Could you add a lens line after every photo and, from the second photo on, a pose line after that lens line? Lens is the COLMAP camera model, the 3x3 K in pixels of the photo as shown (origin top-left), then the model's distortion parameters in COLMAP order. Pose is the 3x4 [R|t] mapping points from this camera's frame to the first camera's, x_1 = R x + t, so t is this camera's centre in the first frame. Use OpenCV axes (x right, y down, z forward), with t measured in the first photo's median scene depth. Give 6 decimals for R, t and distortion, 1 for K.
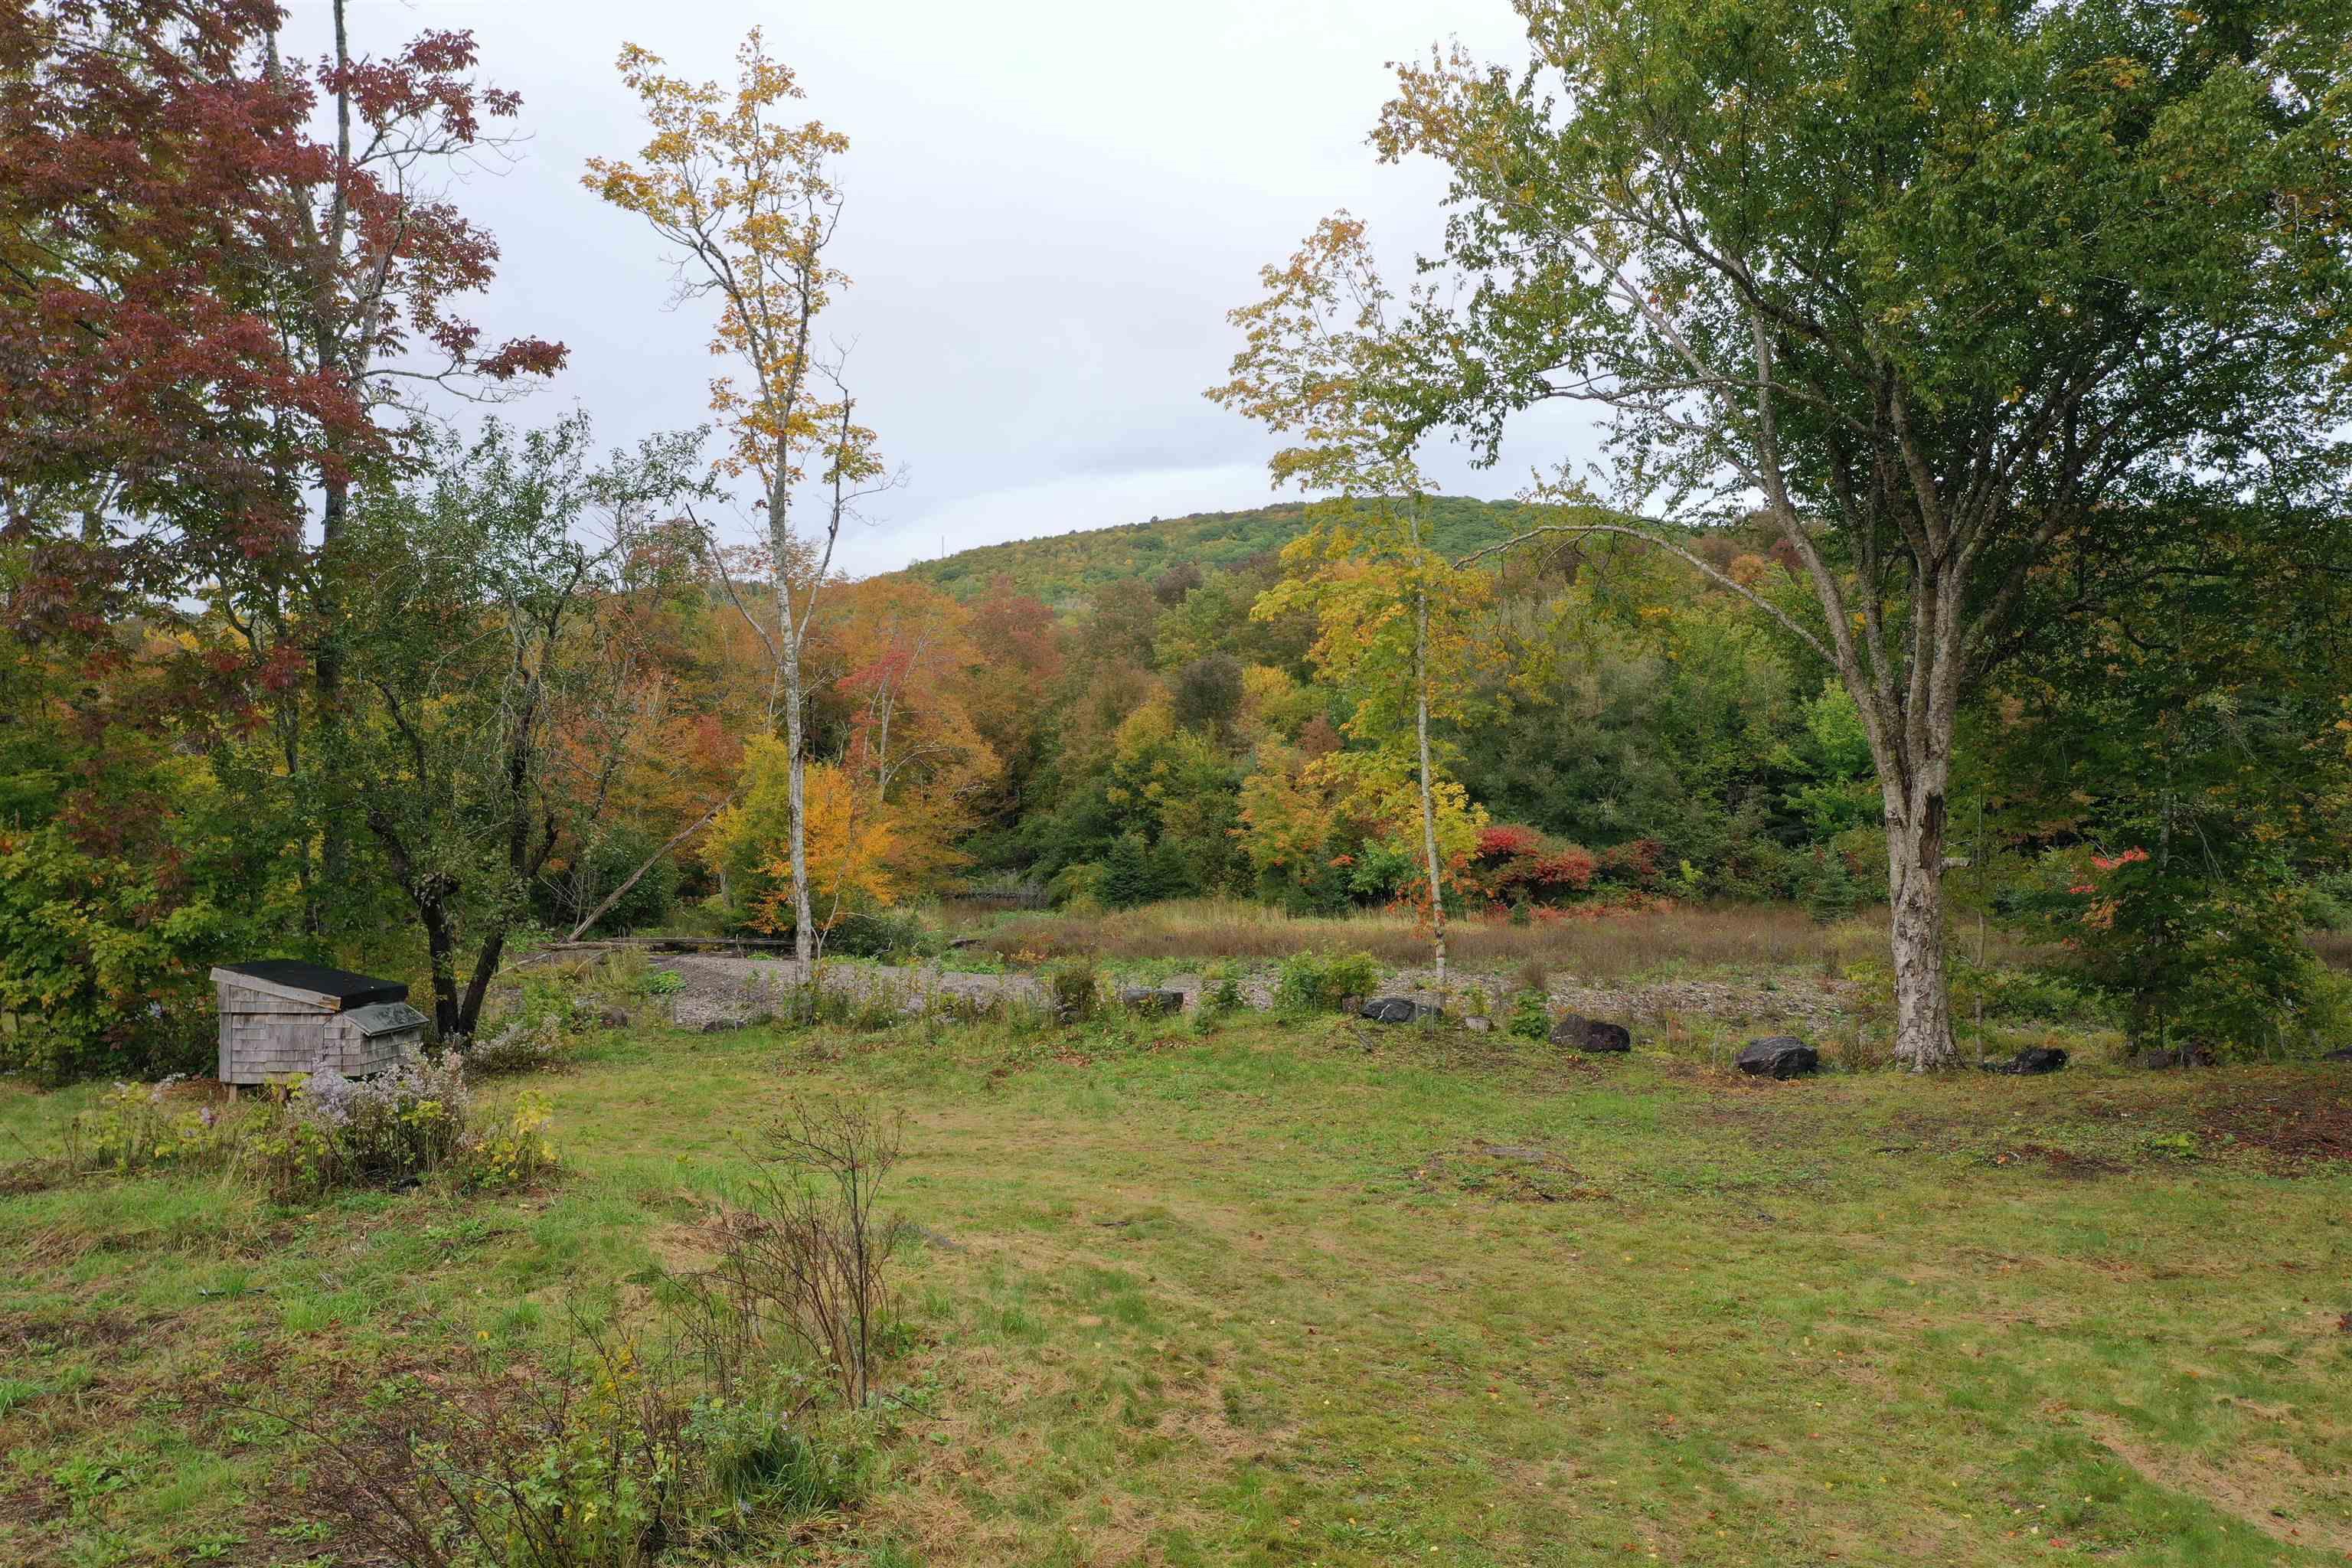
lens RADIAL K [[1865.0, 0, 1177.8], [0, 1865.0, 778.9], [0, 0, 1]] dist [0.000680, -0.003338]
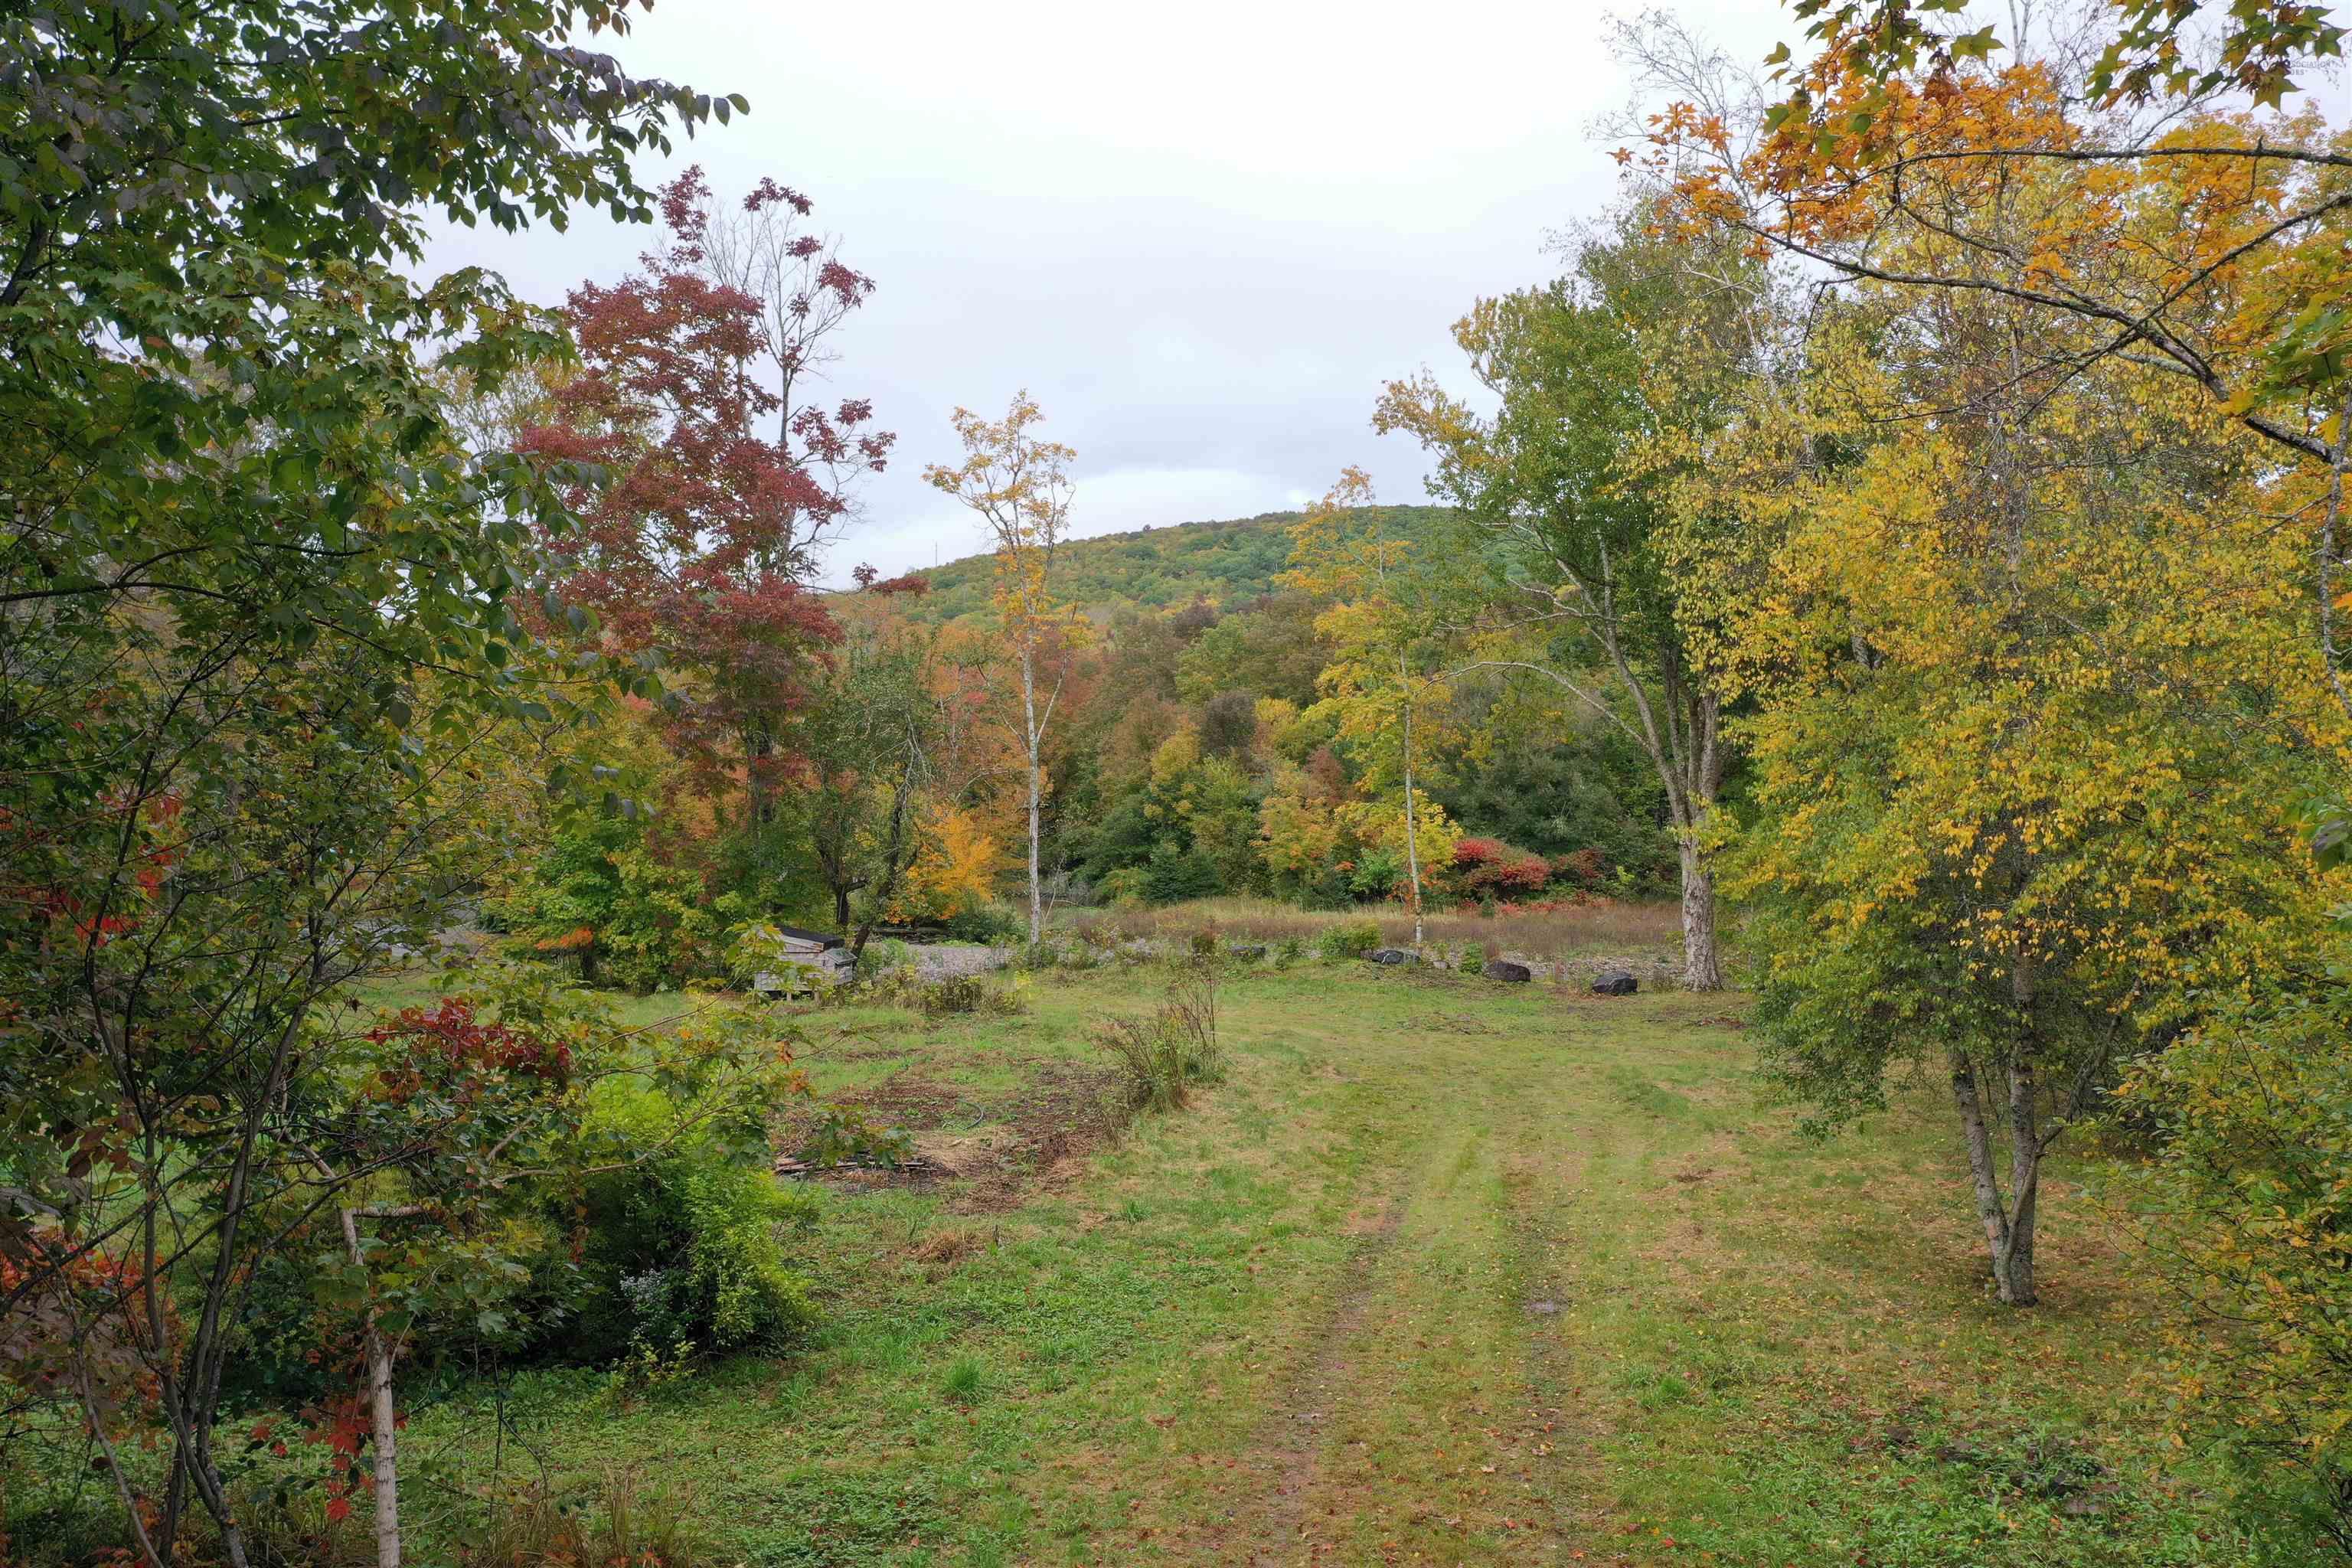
lens RADIAL K [[1865.0, 0, 1177.8], [0, 1865.0, 778.9], [0, 0, 1]] dist [0.000680, -0.003338]
pose [[0.999979, 0.000272, 0.006414, -0.030155], [-0.000261, 0.999999, -0.001690, -0.011935], [-0.006414, 0.001688, 0.999978, -0.235694]]
